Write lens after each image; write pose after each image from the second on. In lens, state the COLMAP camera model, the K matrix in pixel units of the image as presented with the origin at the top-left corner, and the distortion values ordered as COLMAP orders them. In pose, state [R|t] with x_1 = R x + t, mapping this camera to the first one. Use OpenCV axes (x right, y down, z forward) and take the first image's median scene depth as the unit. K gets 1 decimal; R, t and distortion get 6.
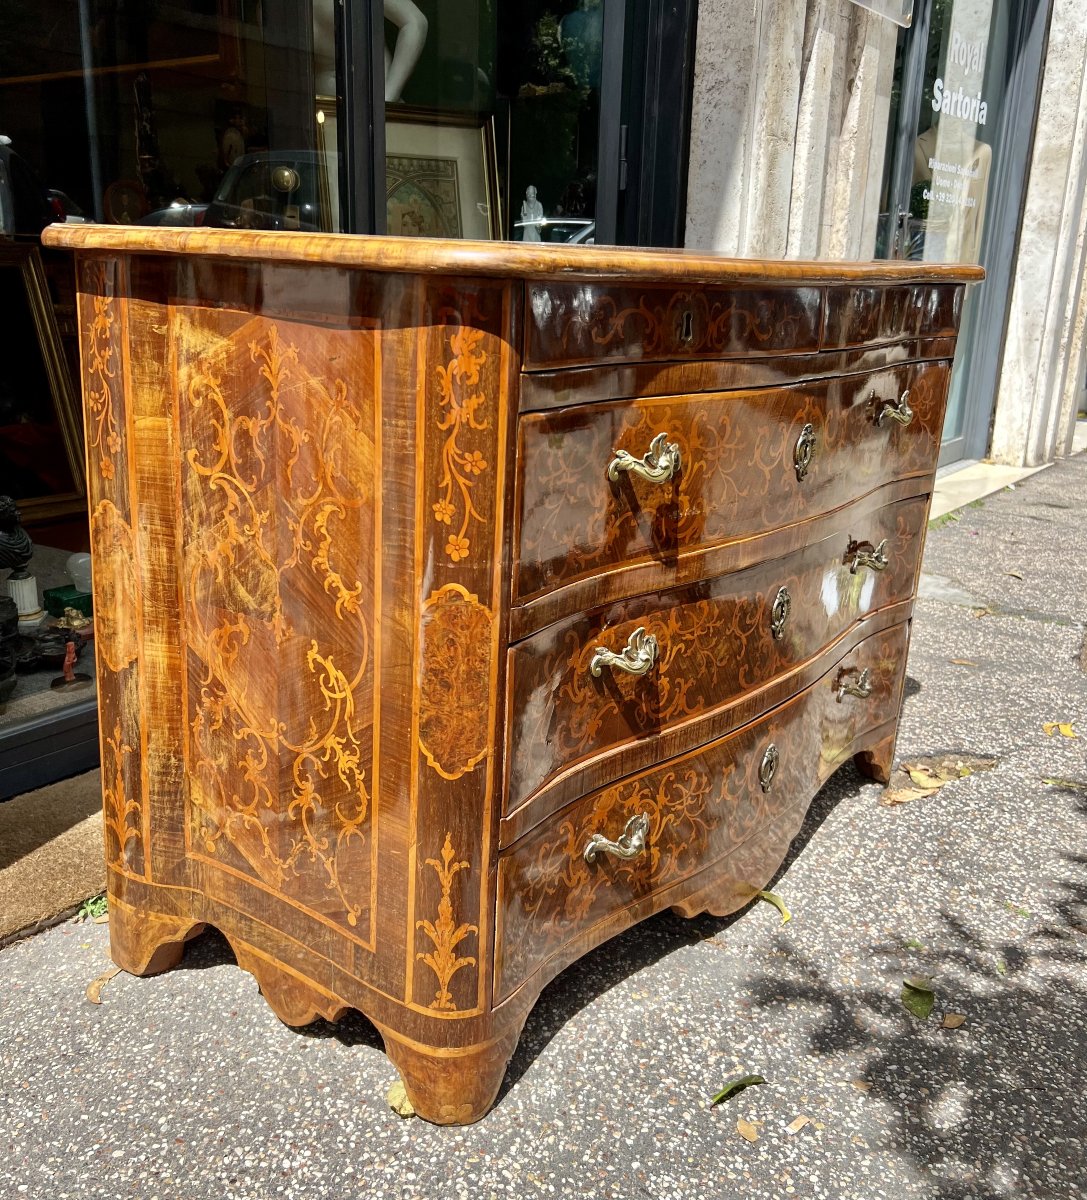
lens RADIAL K [[1091.6, 0, 543.5], [0, 1091.6, 600.0], [0, 0, 1]] dist [0.110720, -0.154196]
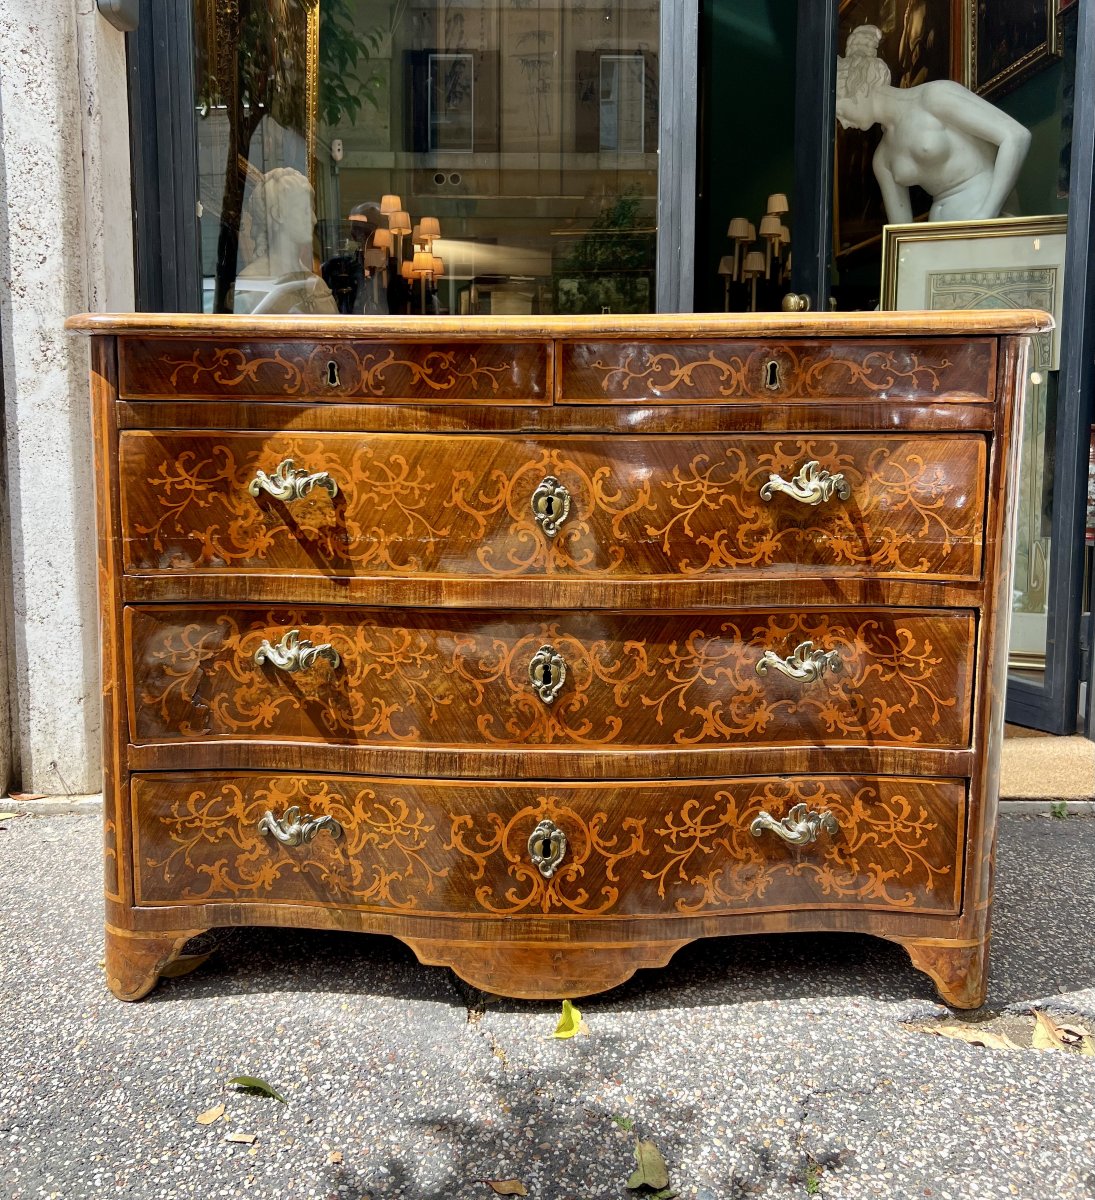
lens RADIAL K [[1079.7, 0, 545.1], [0, 1079.7, 530.6], [0, 0, 1]] dist [0.060946, -0.068055]
pose [[0.621504, 0.063745, -0.780814, 1.077511], [-0.212183, 0.973128, -0.089446, -0.028677], [0.754130, 0.221267, 0.618328, 0.453030]]
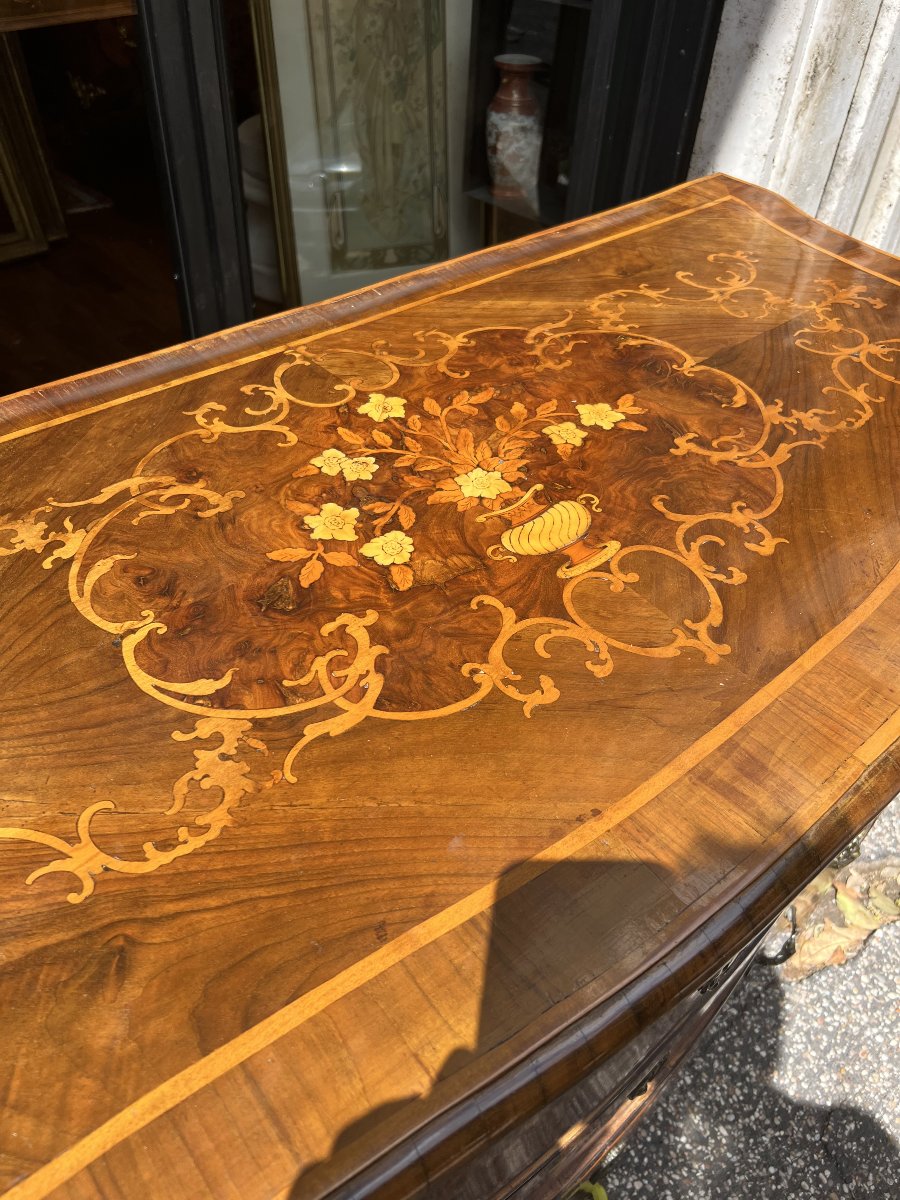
lens RADIAL K [[898.7, 0, 452.0], [0, 898.7, 596.8], [0, 0, 1]] dist [0.058594, -0.073890]
pose [[0.987926, 0.120442, -0.097445, 0.139825], [-0.067153, 0.899731, 0.431247, -0.525270], [0.139614, -0.419497, 0.896956, 0.725049]]
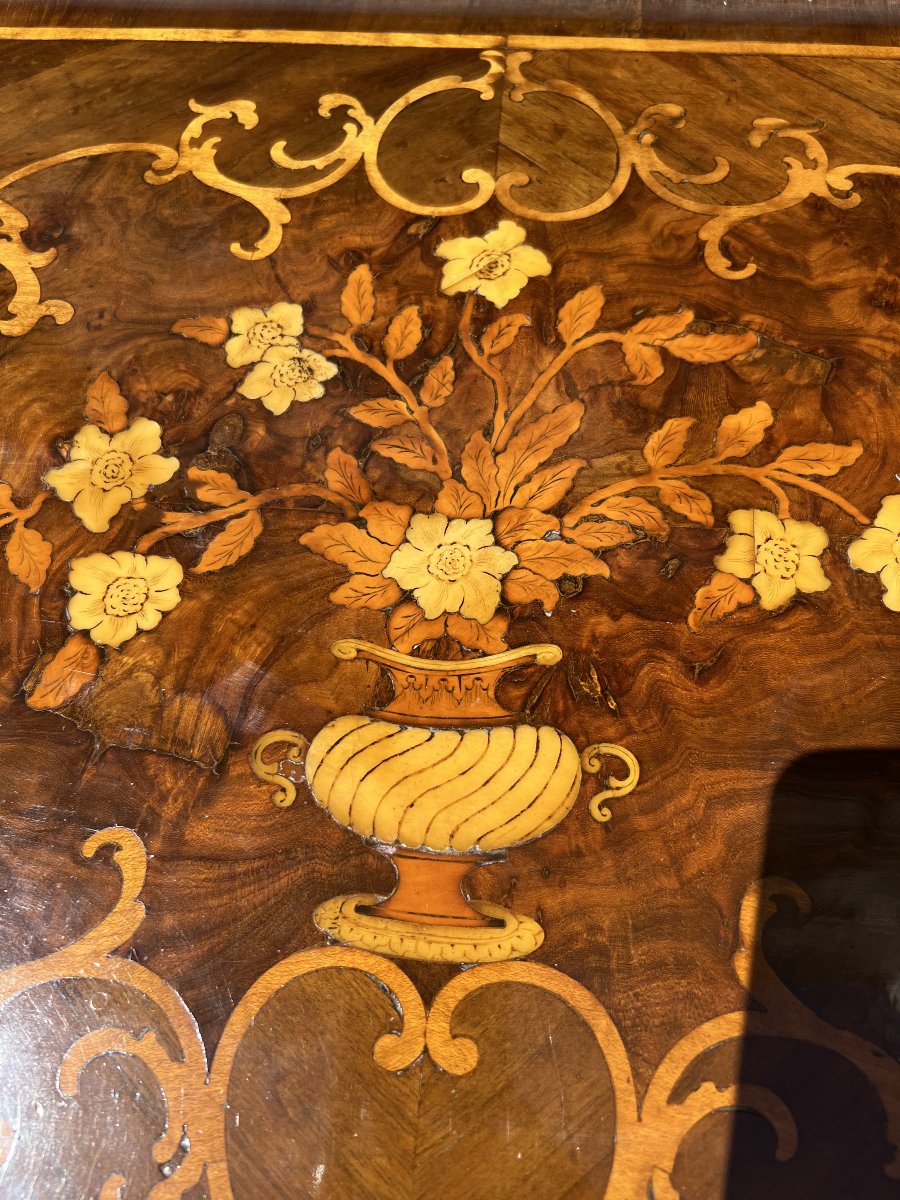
lens RADIAL K [[904.6, 0, 450.0], [0, 904.6, 600.0], [0, 0, 1]] dist [-0.003396, -0.005800]
pose [[0.580056, 0.712052, -0.395623, 0.186614], [-0.198593, 0.594642, 0.779077, -0.526136], [0.789997, -0.373340, 0.486334, 1.076956]]
